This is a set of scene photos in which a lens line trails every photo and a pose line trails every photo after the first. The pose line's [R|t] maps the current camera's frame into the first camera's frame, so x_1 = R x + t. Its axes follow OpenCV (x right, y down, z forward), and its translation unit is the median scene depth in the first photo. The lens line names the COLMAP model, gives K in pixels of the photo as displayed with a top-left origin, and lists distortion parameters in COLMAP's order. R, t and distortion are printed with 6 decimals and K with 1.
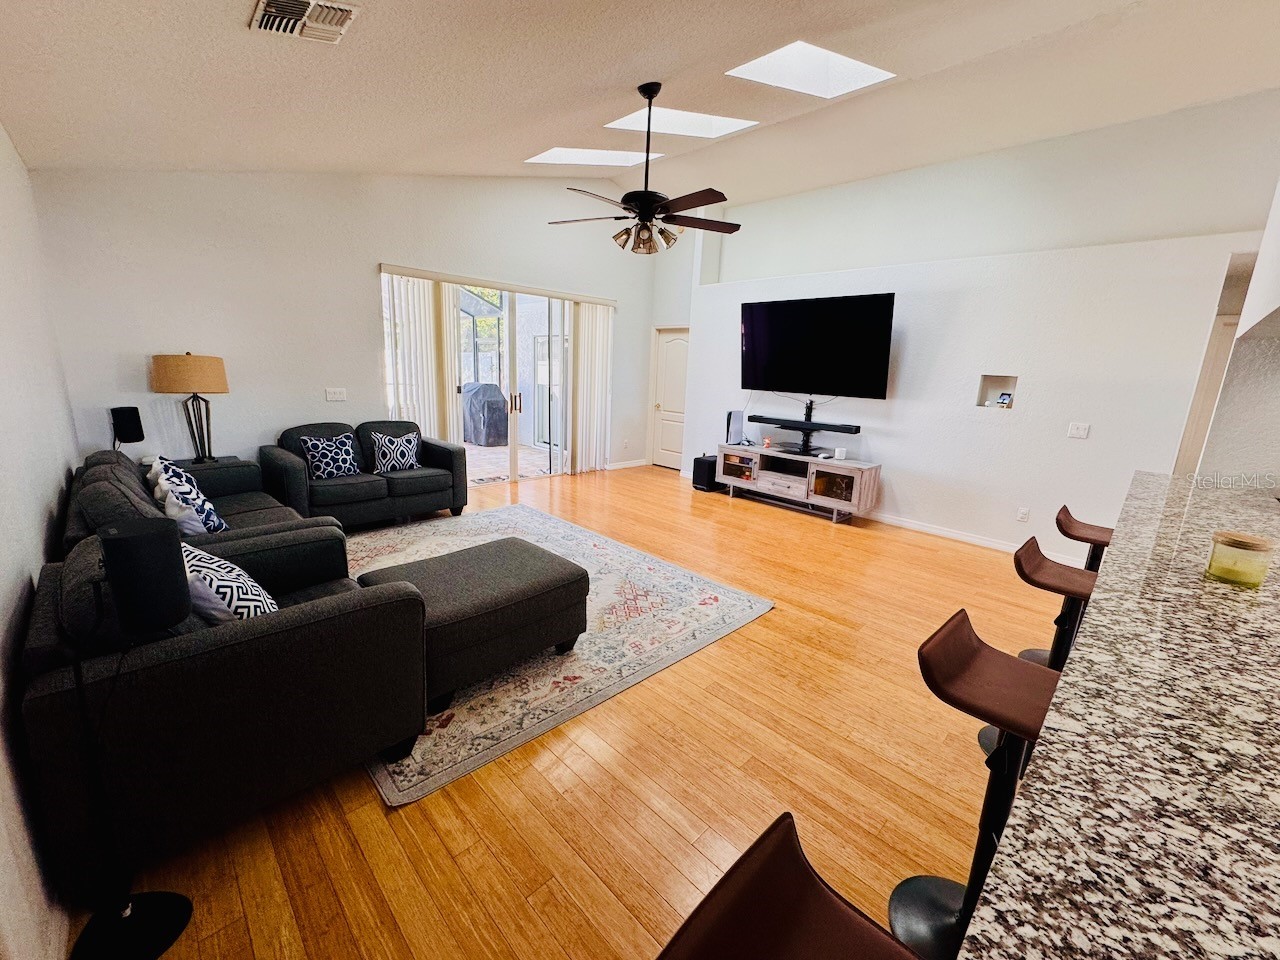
lens RADIAL K [[507.4, 0, 640.0], [0, 507.4, 480.0], [0, 0, 1]] dist [-0.003632, -0.000001]
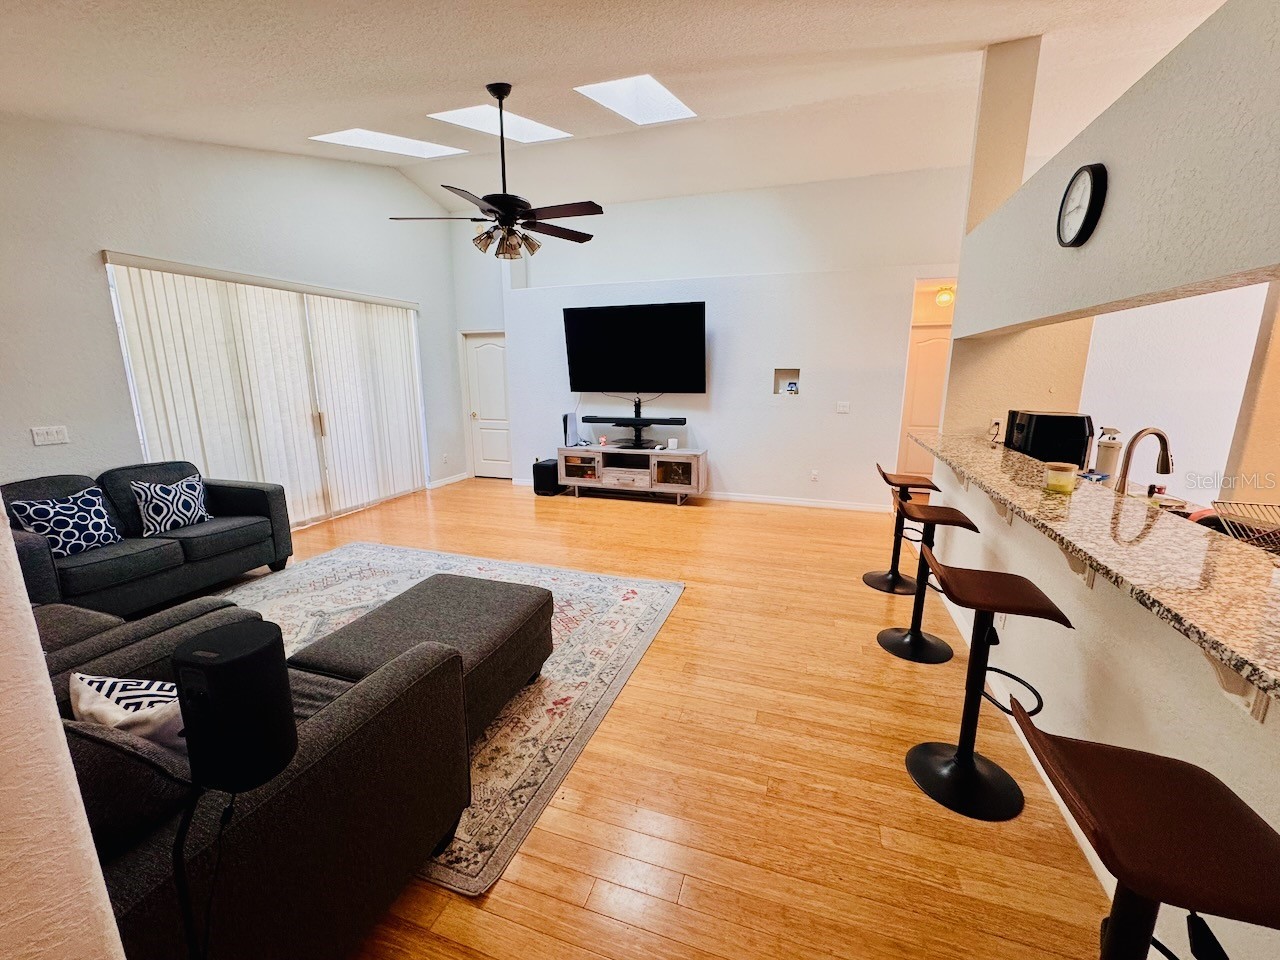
lens RADIAL K [[507.4, 0, 640.0], [0, 507.4, 480.0], [0, 0, 1]] dist [-0.003632, -0.000001]
pose [[0.892566, -0.135528, 0.430067, -0.194758], [0.136301, 0.990238, 0.029176, -0.018644], [-0.429823, 0.032578, 0.902325, 0.027069]]
